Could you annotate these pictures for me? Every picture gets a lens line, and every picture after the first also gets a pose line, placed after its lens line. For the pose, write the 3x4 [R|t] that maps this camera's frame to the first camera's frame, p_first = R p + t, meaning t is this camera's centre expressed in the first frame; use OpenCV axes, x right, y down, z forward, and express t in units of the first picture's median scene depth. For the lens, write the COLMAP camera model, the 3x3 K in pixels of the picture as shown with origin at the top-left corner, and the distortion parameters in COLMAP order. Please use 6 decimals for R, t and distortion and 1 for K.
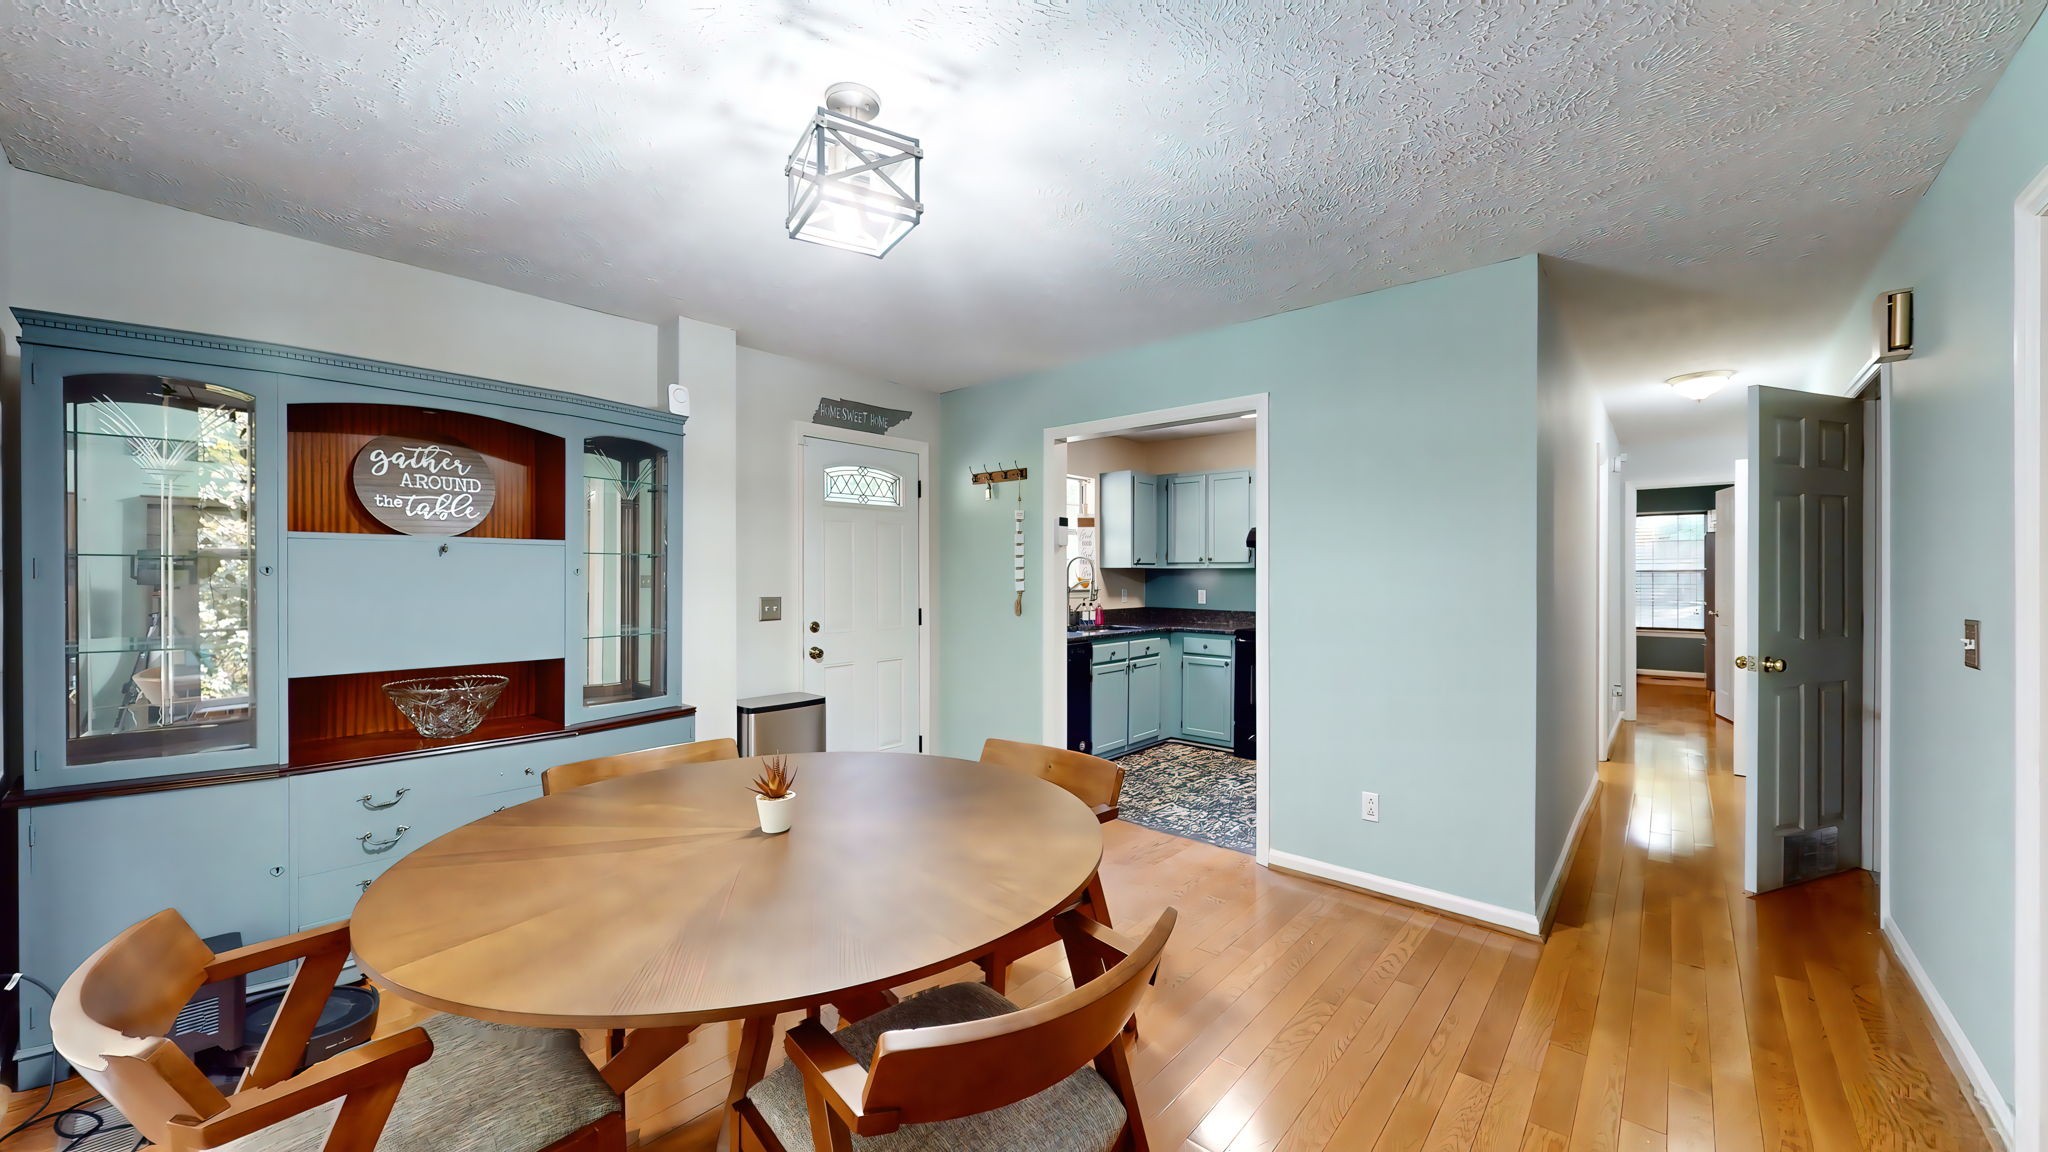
lens RADIAL K [[750.7, 0, 1023.2], [0, 750.7, 578.5], [0, 0, 1]] dist [-0.000425, 0.000035]
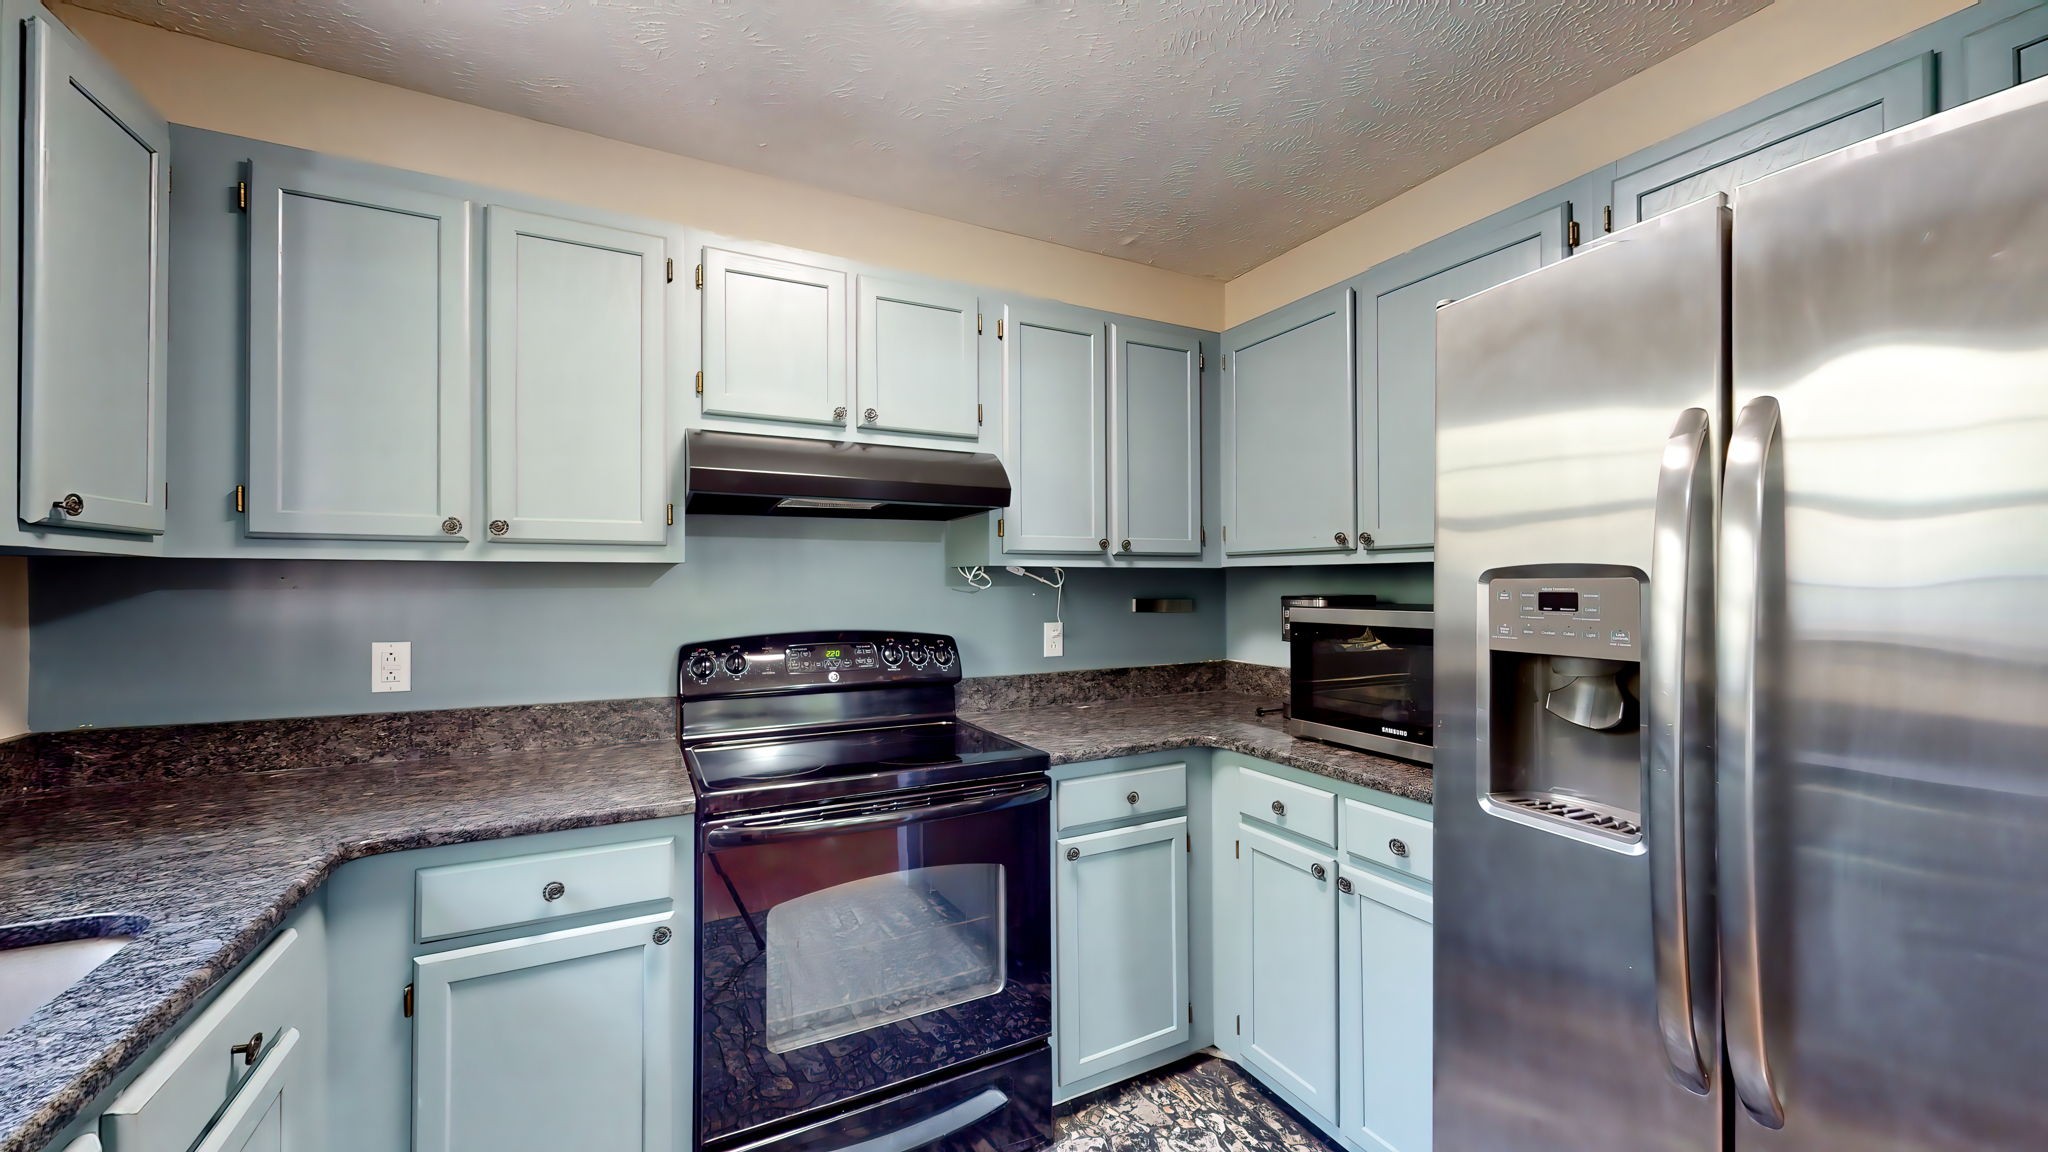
lens RADIAL K [[750.7, 0, 1023.2], [0, 750.7, 578.5], [0, 0, 1]] dist [-0.000425, 0.000035]
pose [[0.361703, 0.006227, 0.932273, 0.078560], [0.008035, 0.999920, -0.009796, -0.003976], [-0.932259, 0.011034, 0.361624, 0.814603]]
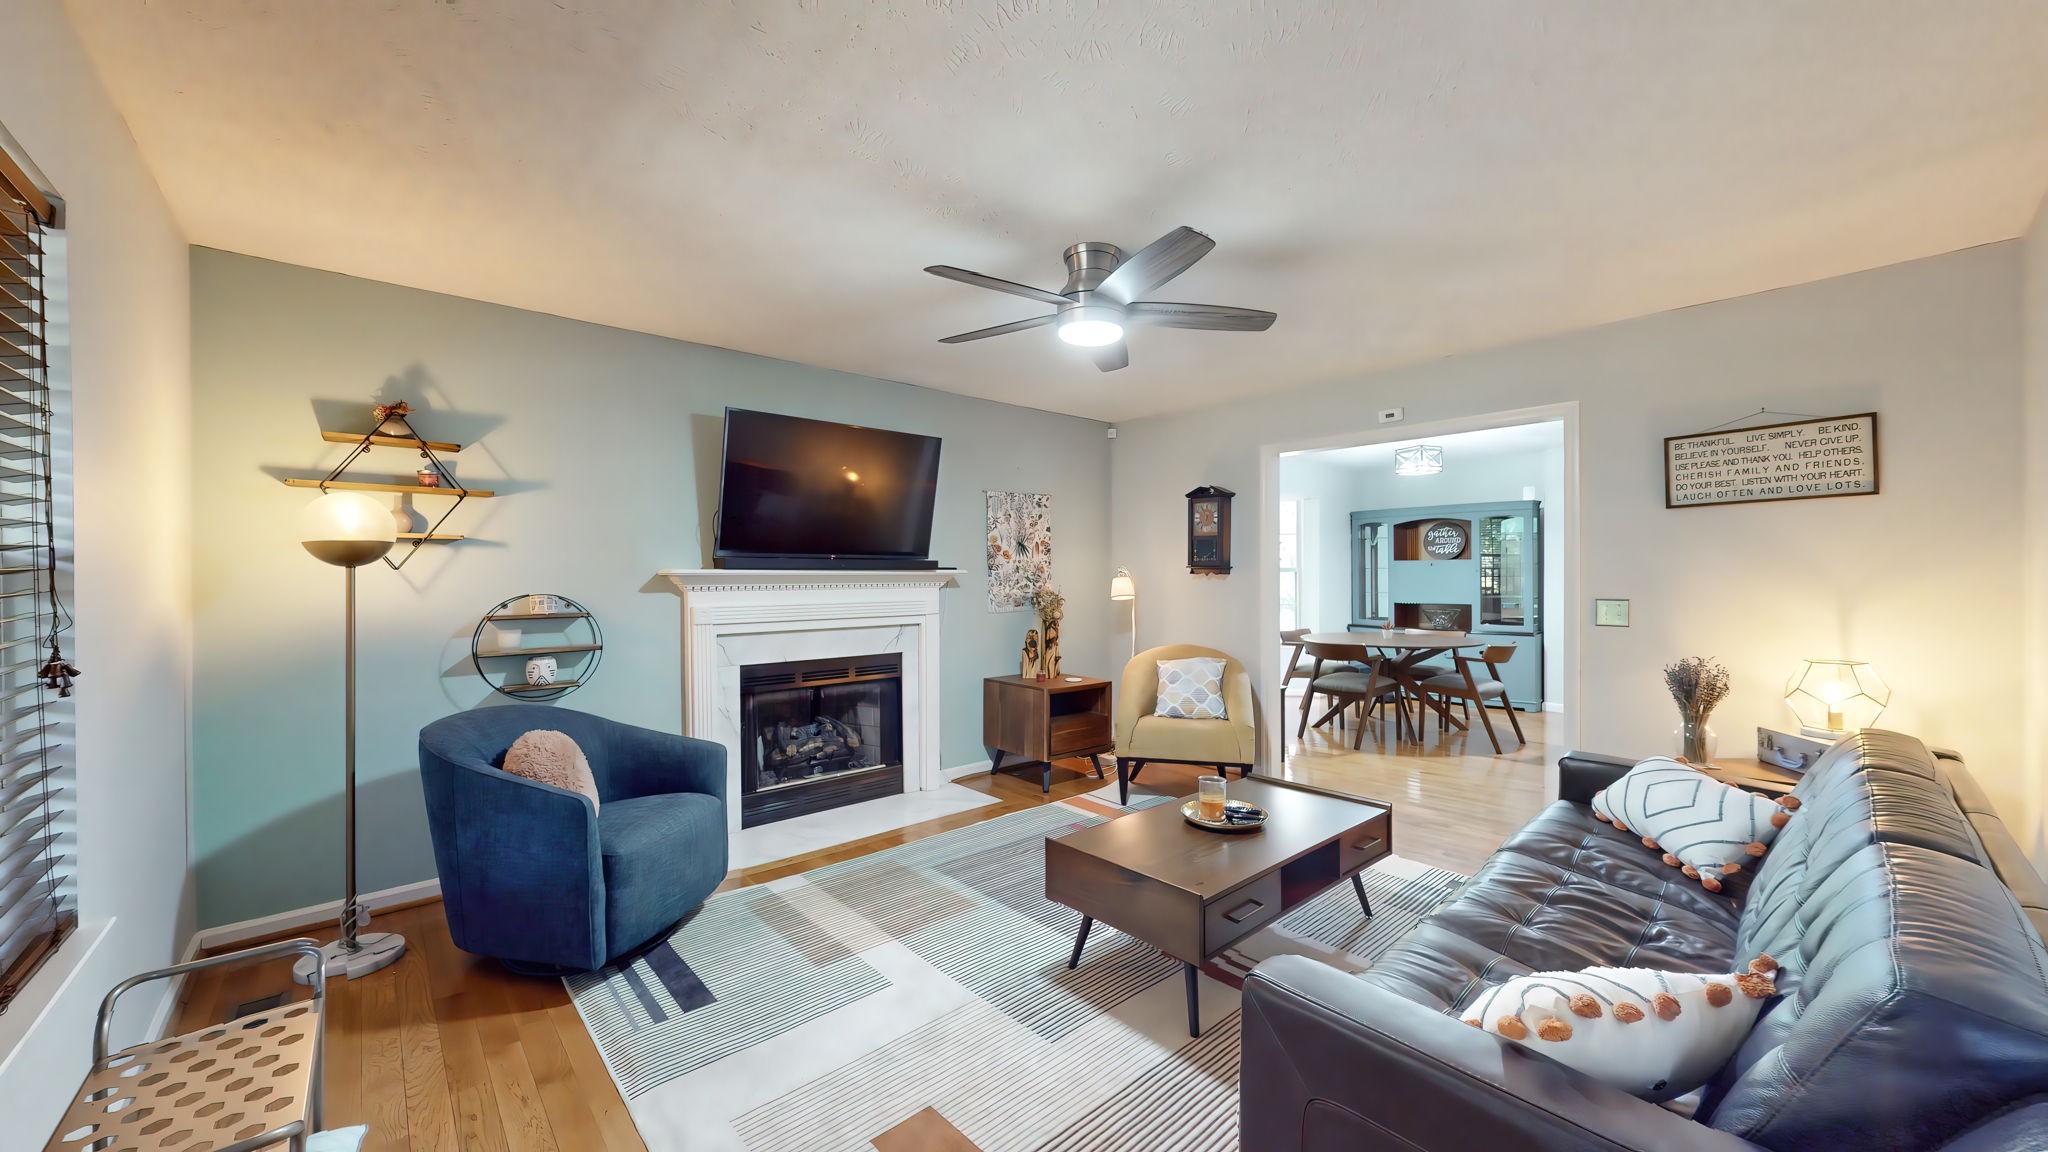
lens RADIAL K [[750.7, 0, 1023.2], [0, 750.7, 578.5], [0, 0, 1]] dist [-0.000425, 0.000035]
pose [[-0.127368, 0.006524, -0.991834, 1.154931], [0.001535, 0.999978, 0.006380, -0.002060], [0.991854, -0.000710, -0.127375, -0.115886]]
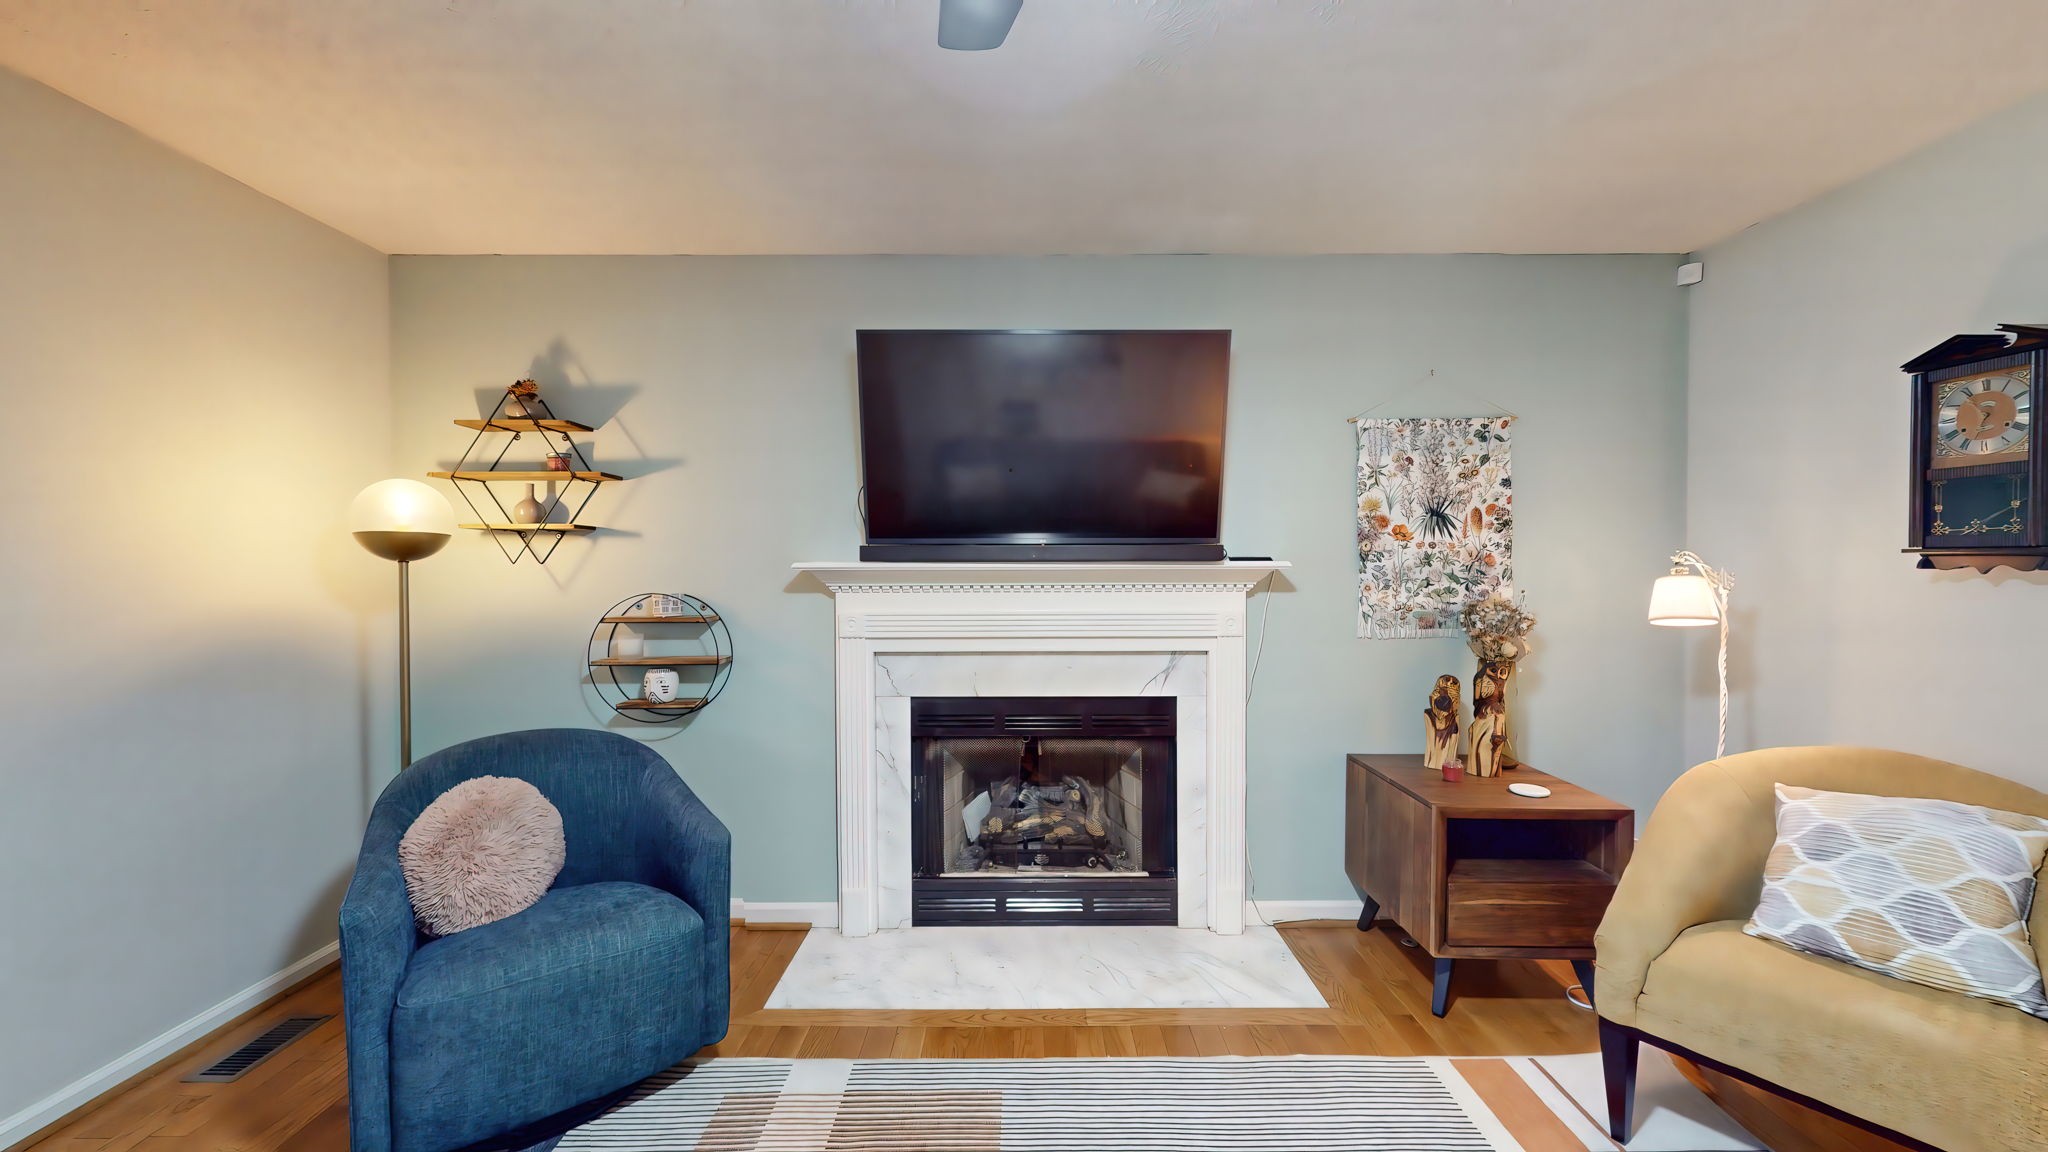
lens RADIAL K [[750.7, 0, 1023.2], [0, 750.7, 578.5], [0, 0, 1]] dist [-0.000425, 0.000035]
pose [[-0.748724, 0.010938, -0.662791, 0.753551], [0.001917, 0.999895, 0.014336, -0.002663], [0.662879, 0.009463, -0.748667, -0.042019]]
